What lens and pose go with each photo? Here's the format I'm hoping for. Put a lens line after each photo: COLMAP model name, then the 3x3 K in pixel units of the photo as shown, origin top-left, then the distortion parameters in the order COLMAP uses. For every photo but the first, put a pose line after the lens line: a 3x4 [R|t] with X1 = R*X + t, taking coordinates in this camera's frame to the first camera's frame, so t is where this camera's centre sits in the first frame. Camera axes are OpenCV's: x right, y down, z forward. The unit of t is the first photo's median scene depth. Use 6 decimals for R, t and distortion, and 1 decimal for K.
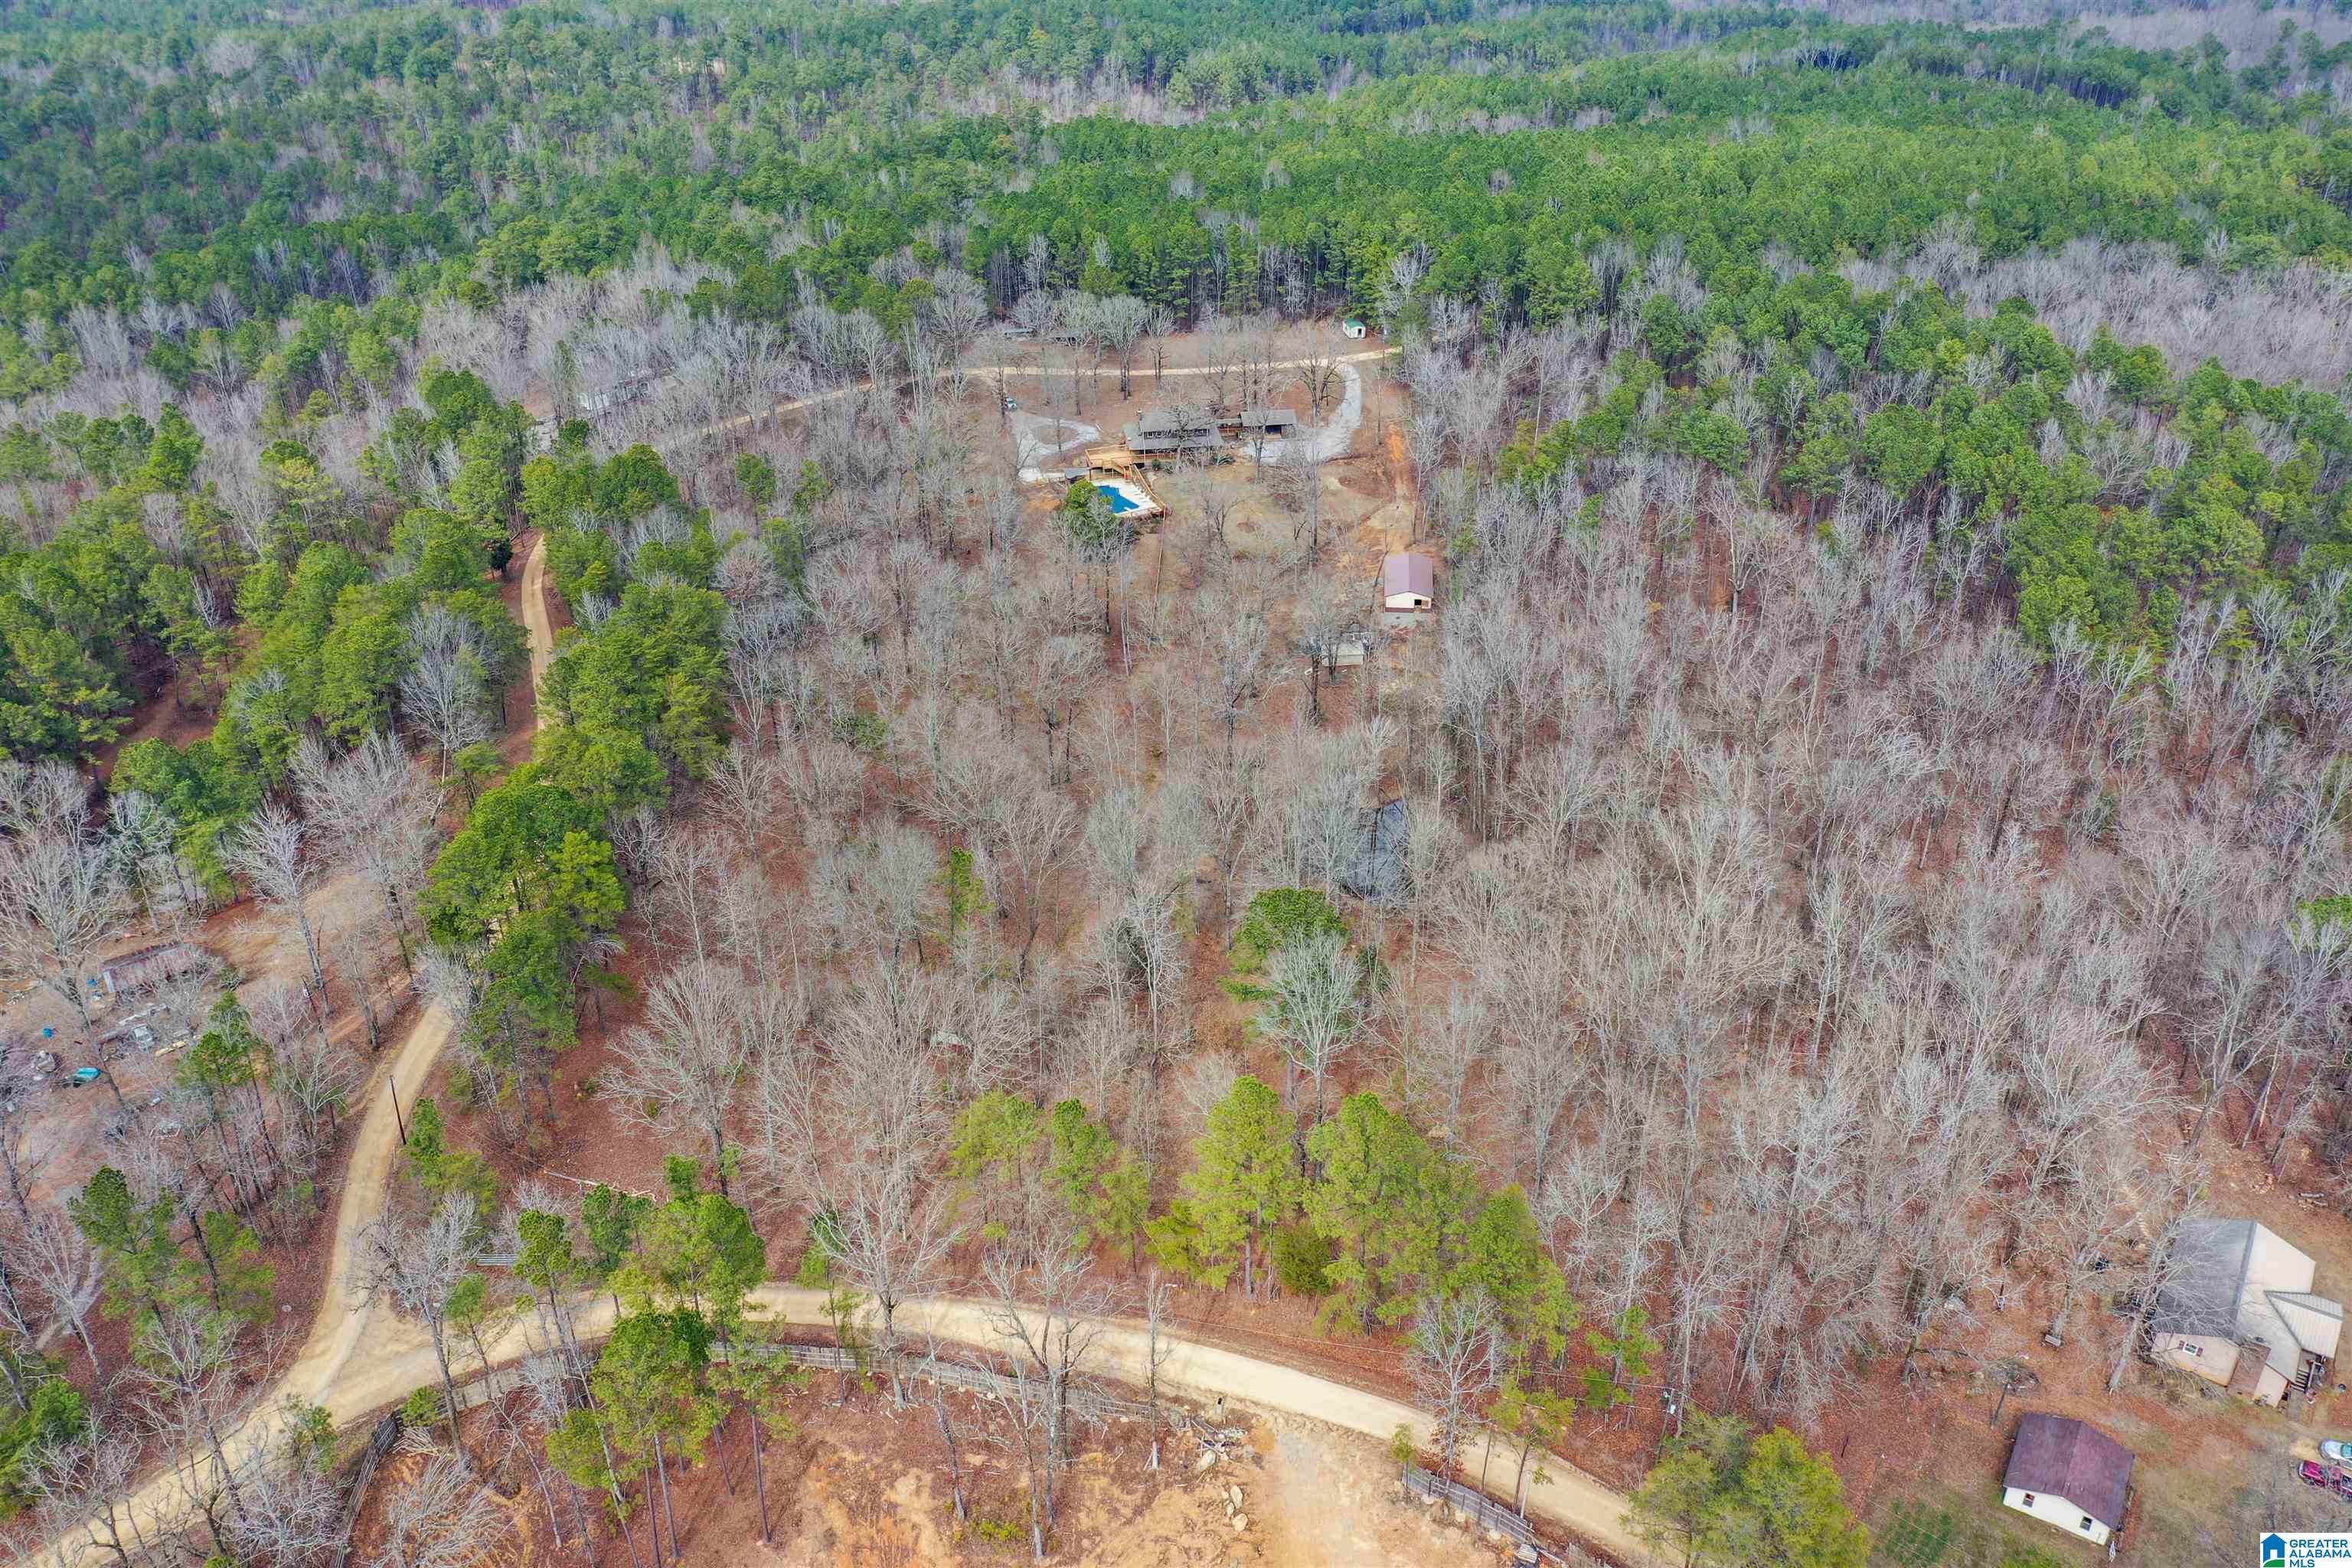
lens RADIAL K [[1865.5, 0, 1171.6], [0, 1865.5, 779.0], [0, 0, 1]] dist [-0.000173, -0.006196]
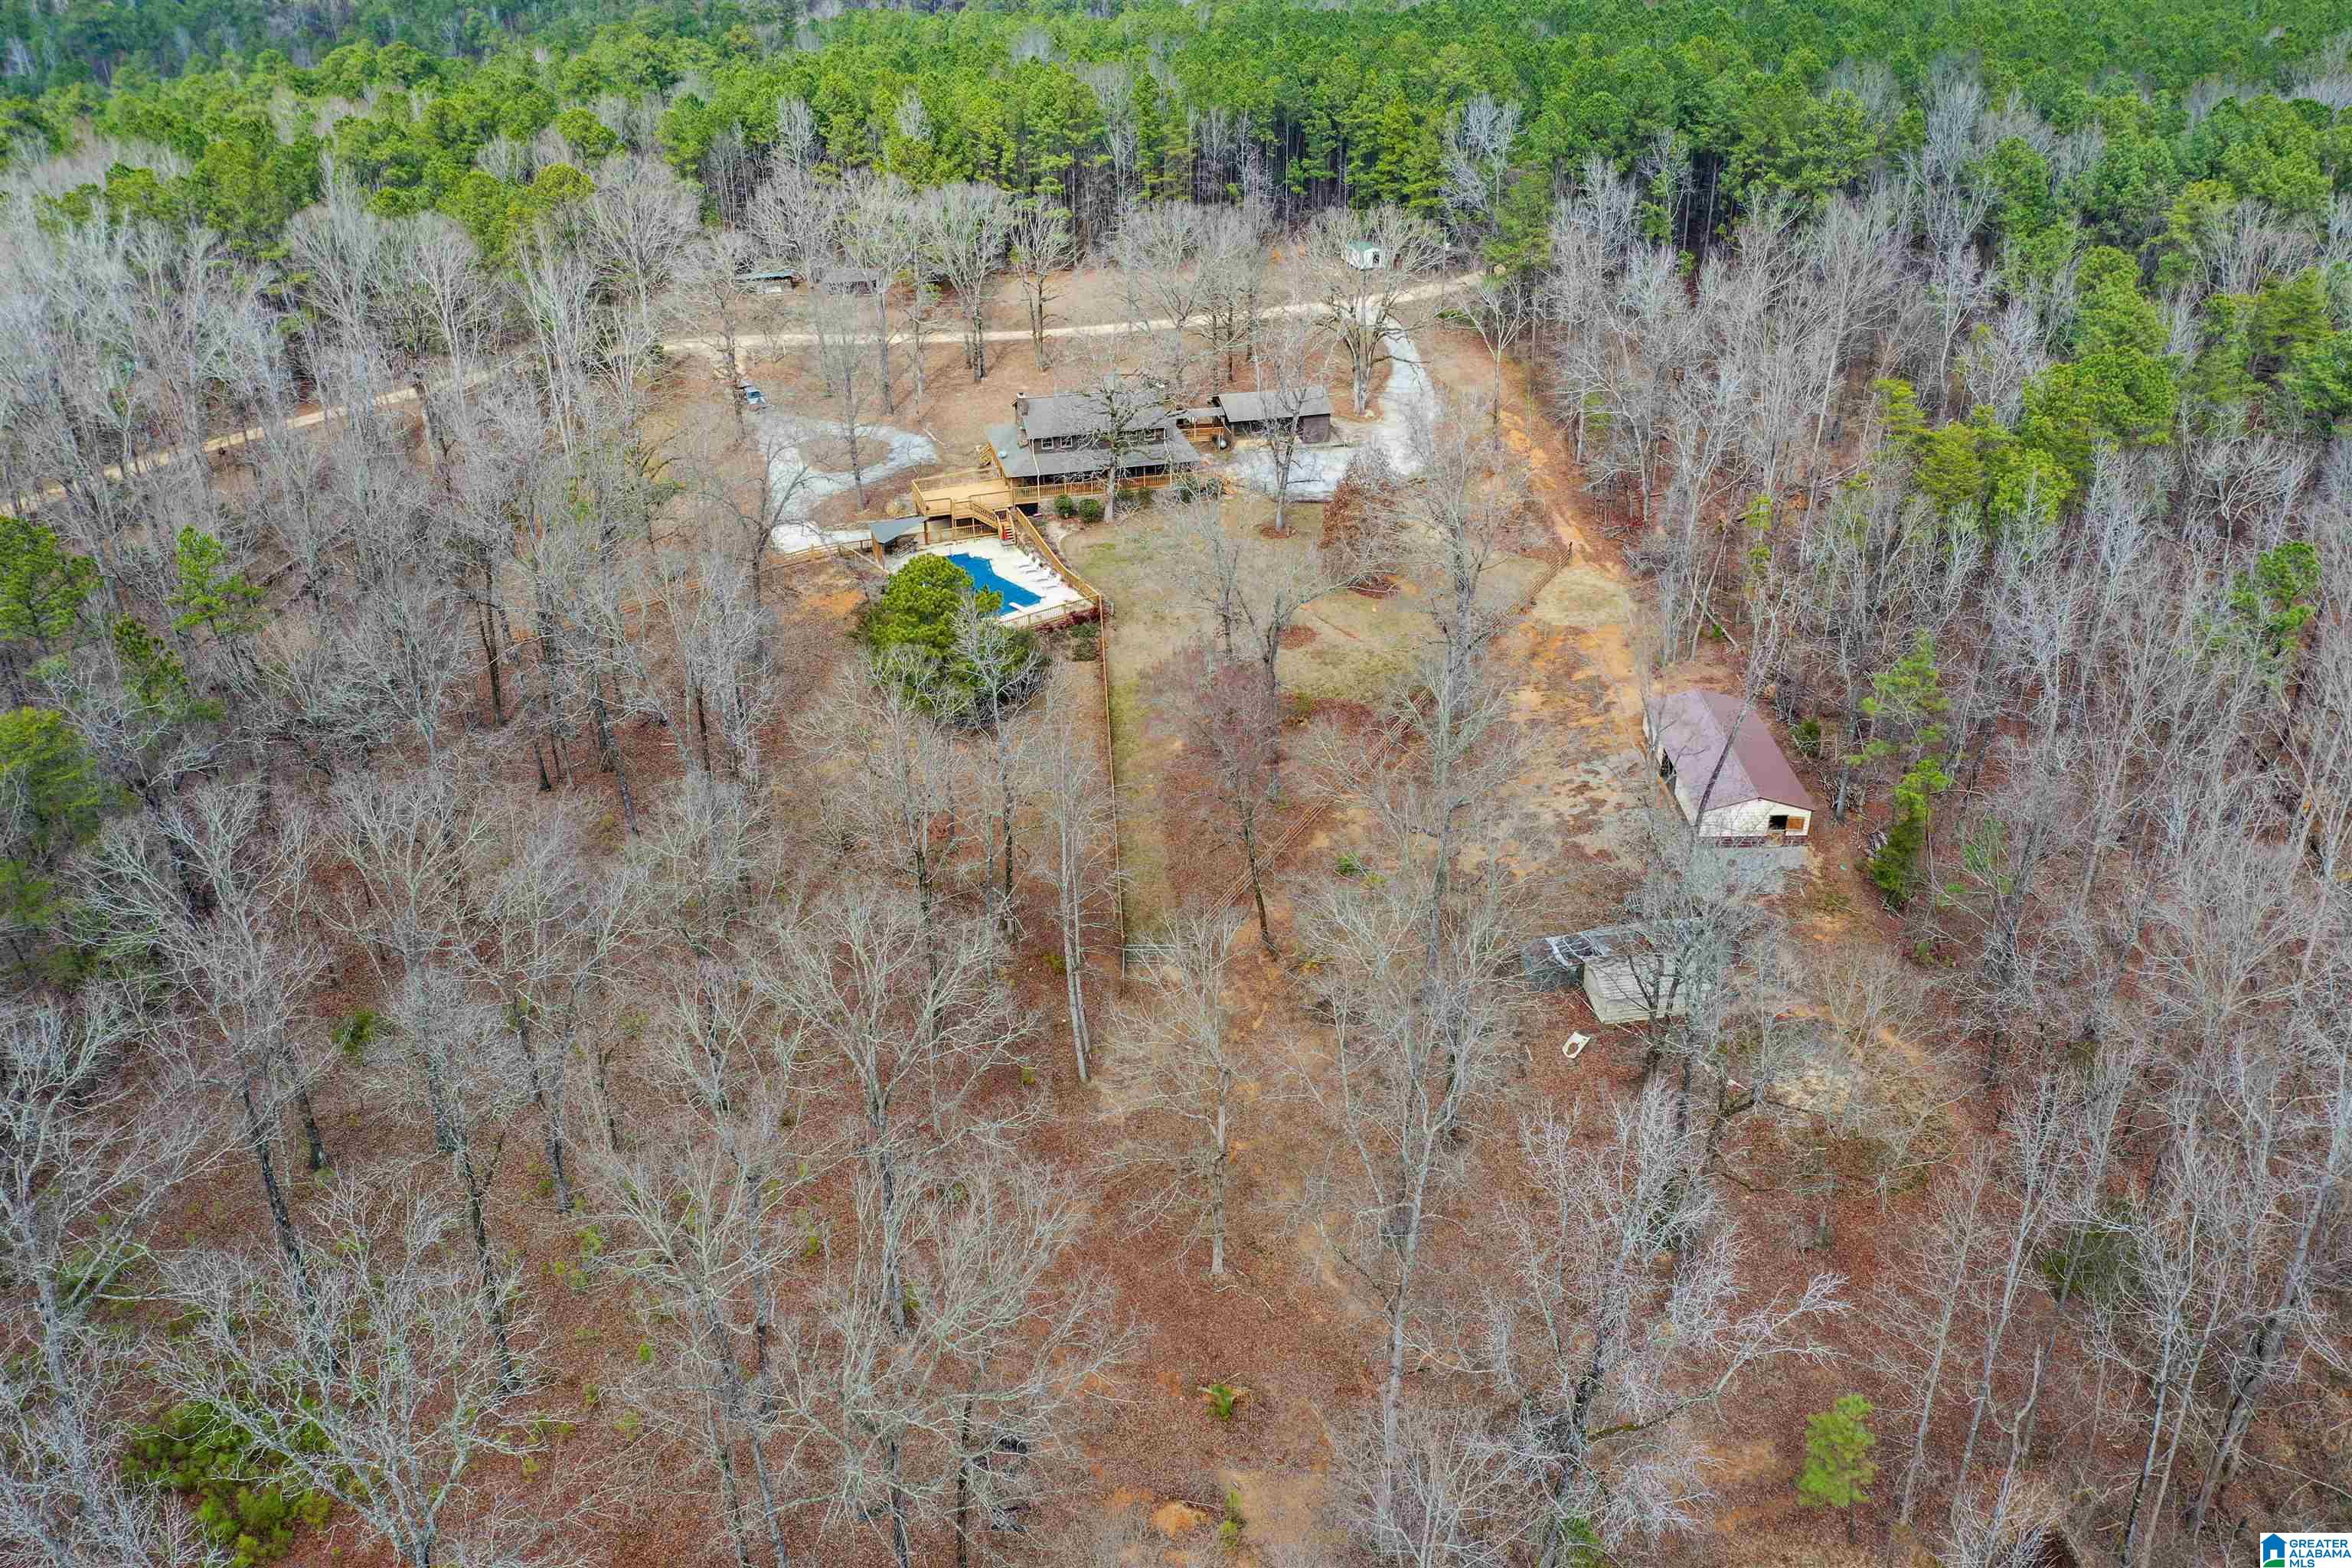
lens RADIAL K [[1865.5, 0, 1171.6], [0, 1865.5, 779.0], [0, 0, 1]] dist [-0.000173, -0.006196]
pose [[0.992797, -0.053567, 0.107163, -0.035284], [0.055309, 0.998380, -0.013352, -0.089648], [-0.106274, 0.019183, 0.994152, 0.516891]]
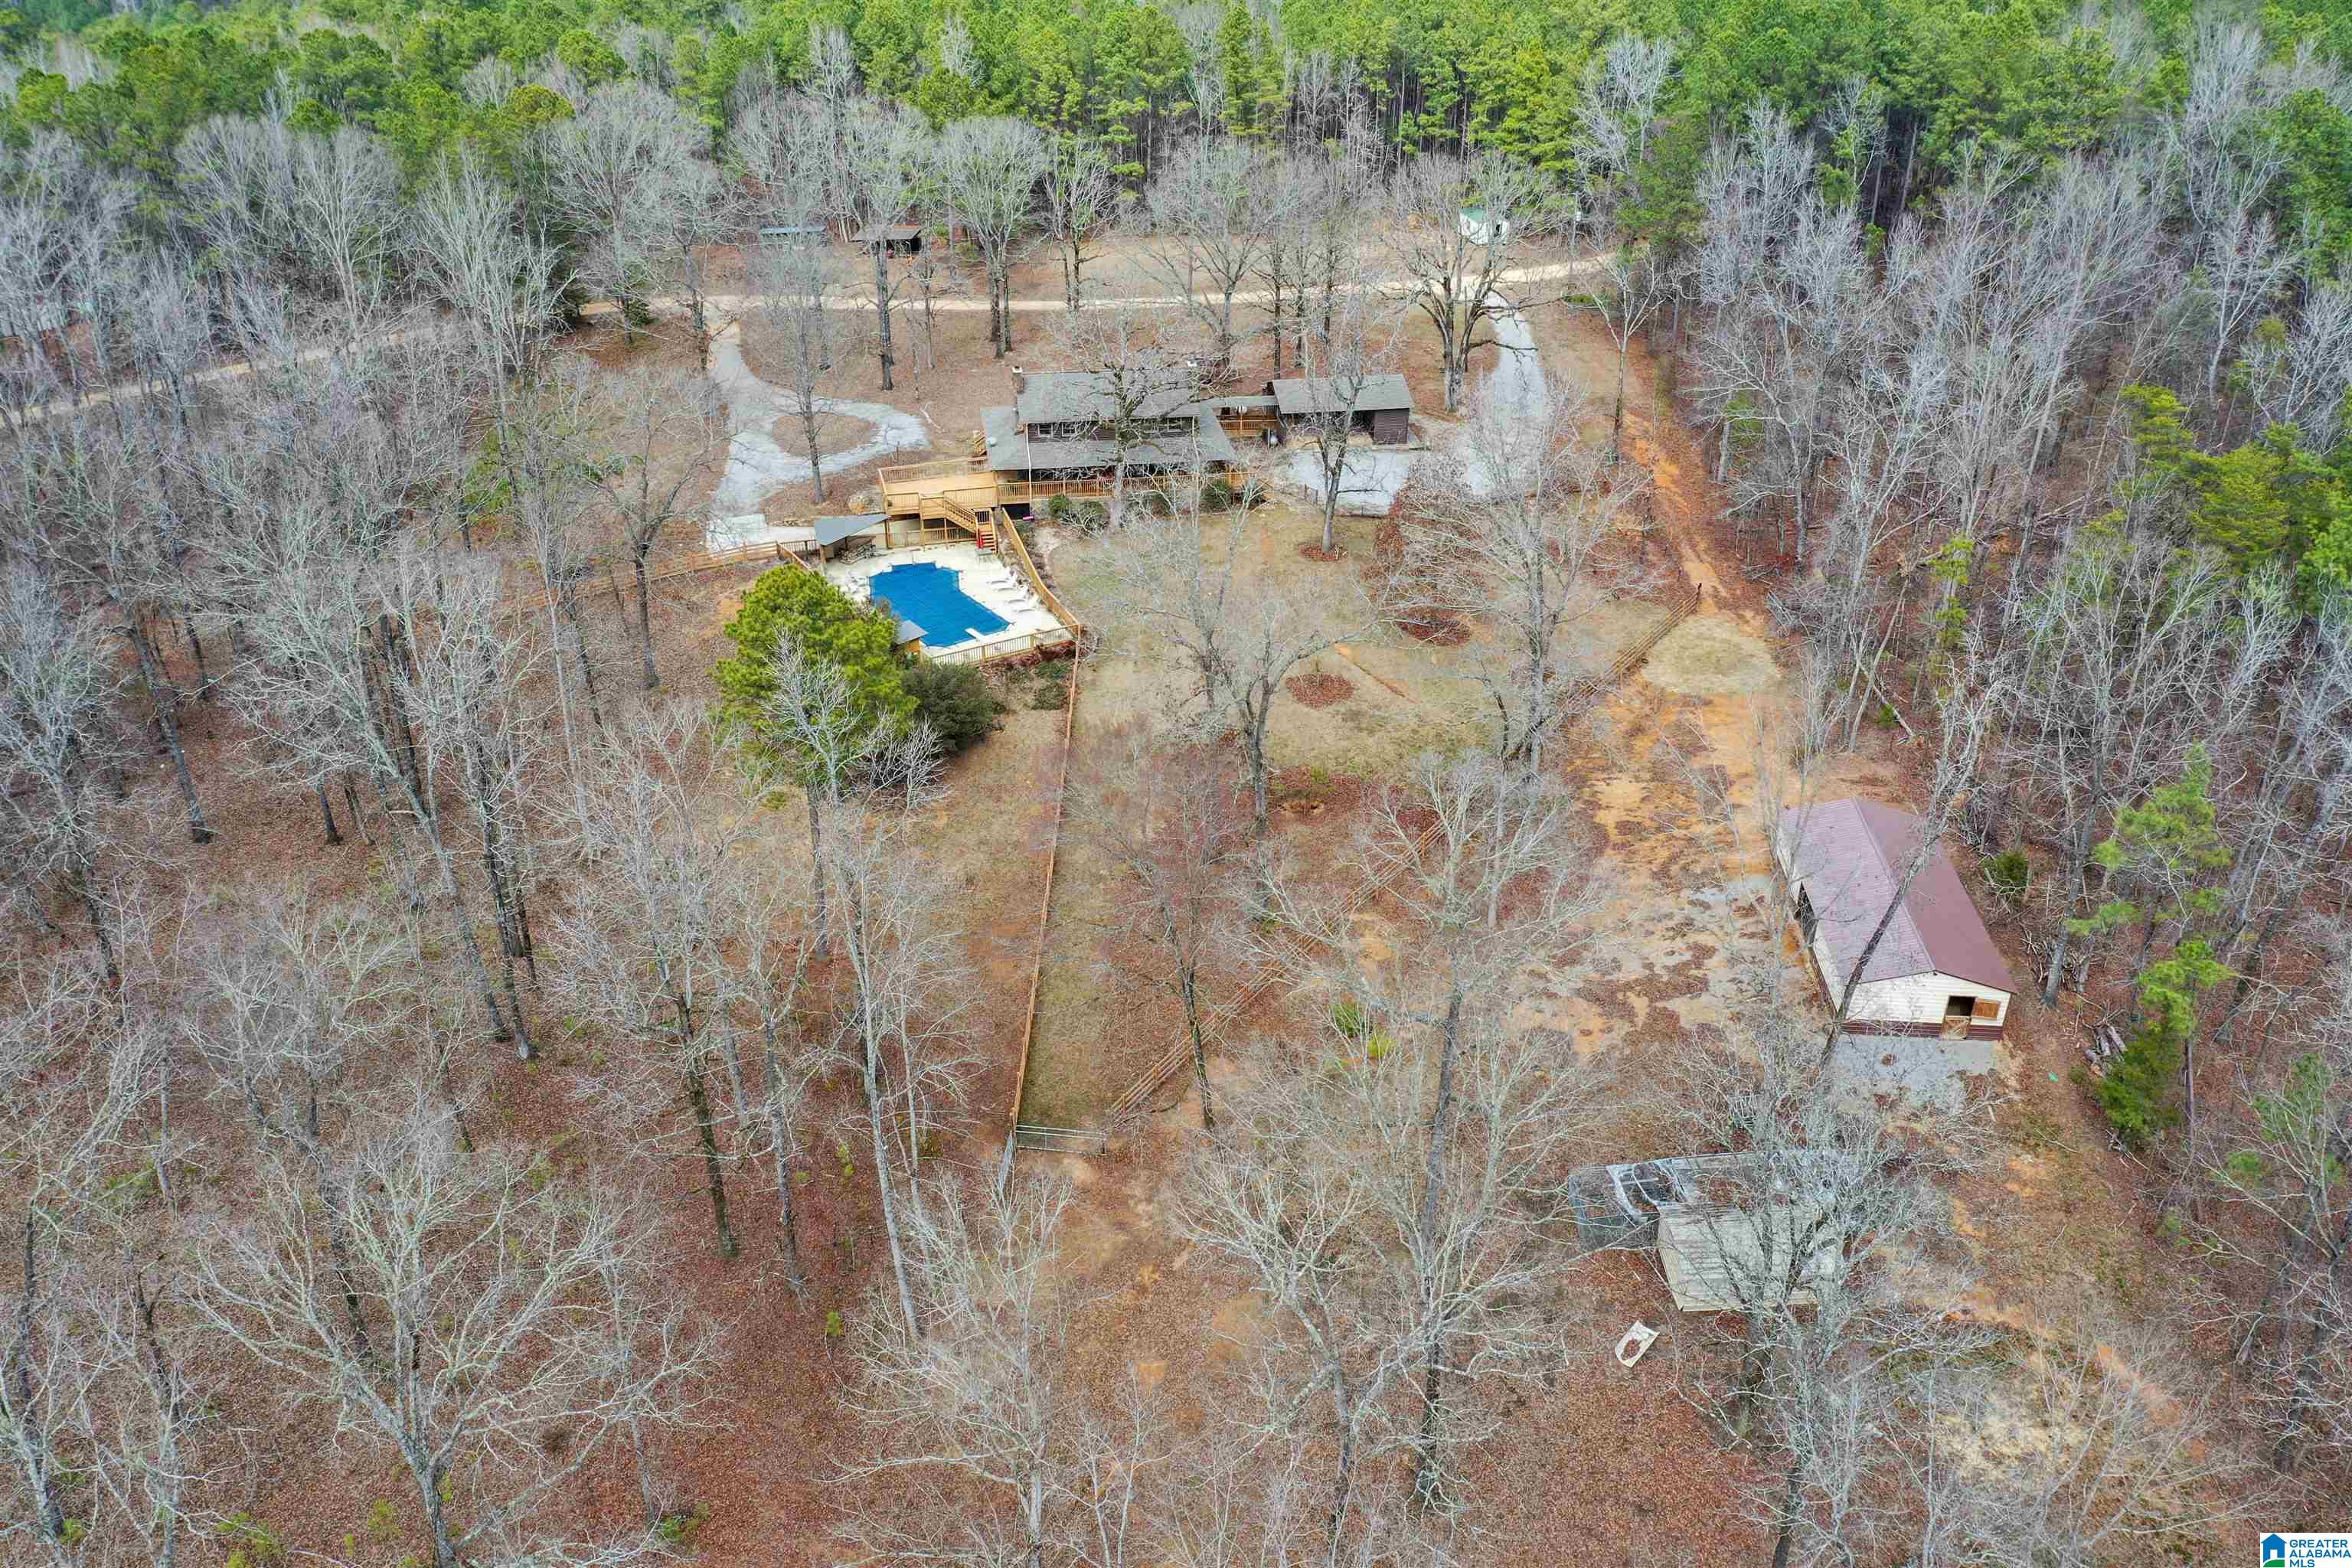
lens RADIAL K [[1865.5, 0, 1171.6], [0, 1865.5, 779.0], [0, 0, 1]] dist [-0.000173, -0.006196]
pose [[0.999585, 0.001062, 0.028770, 0.003642], [-0.000570, 0.999854, -0.017106, -0.105103], [-0.028784, 0.017083, 0.999440, 0.609464]]
